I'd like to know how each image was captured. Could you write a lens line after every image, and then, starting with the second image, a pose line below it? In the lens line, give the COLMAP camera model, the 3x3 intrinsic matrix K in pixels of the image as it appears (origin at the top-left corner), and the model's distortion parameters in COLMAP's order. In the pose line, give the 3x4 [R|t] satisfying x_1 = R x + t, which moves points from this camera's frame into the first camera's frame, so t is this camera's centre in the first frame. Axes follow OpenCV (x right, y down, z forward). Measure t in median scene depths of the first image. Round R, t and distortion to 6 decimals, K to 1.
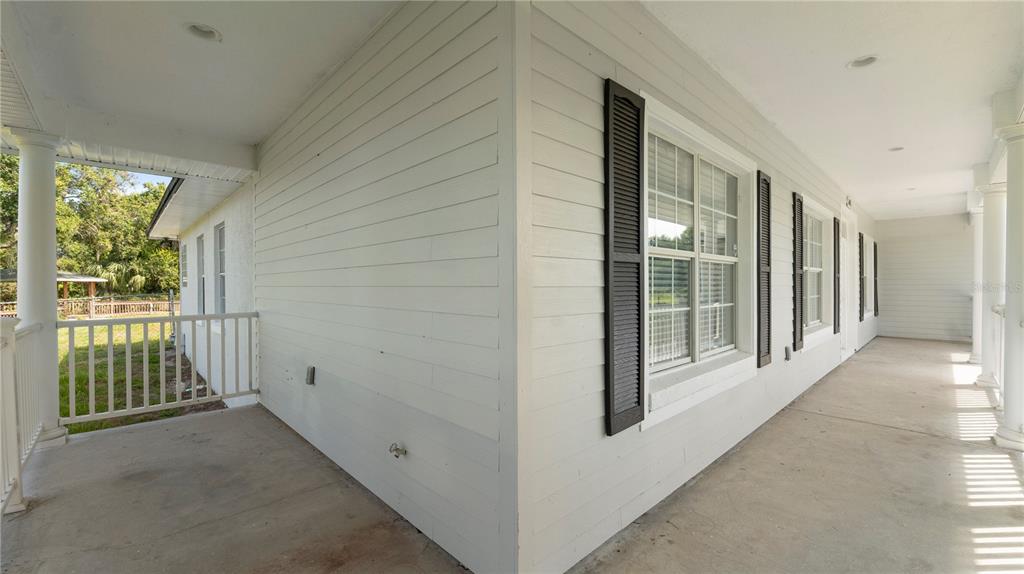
lens RADIAL K [[413.7, 0, 512.7], [0, 413.7, 285.3], [0, 0, 1]] dist [-0.001397, -0.000312]
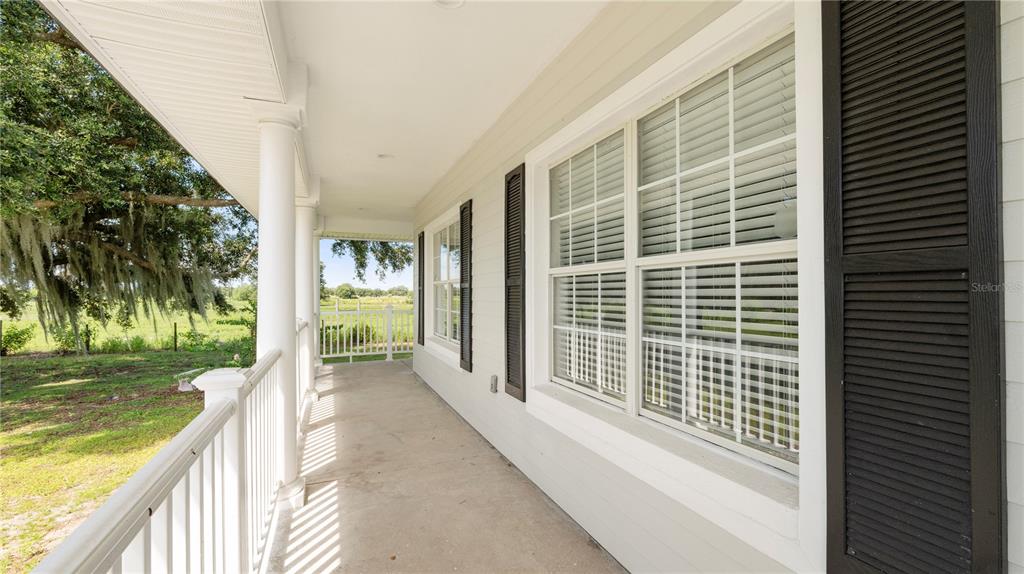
lens RADIAL K [[413.7, 0, 514.7], [0, 413.7, 291.5], [0, 0, 1]] dist [-0.001397, -0.000312]
pose [[-0.338394, -0.003049, -0.941000, 2.613020], [-0.007908, 0.999969, -0.000397, -0.036225], [0.940971, 0.007307, -0.338407, 2.414666]]
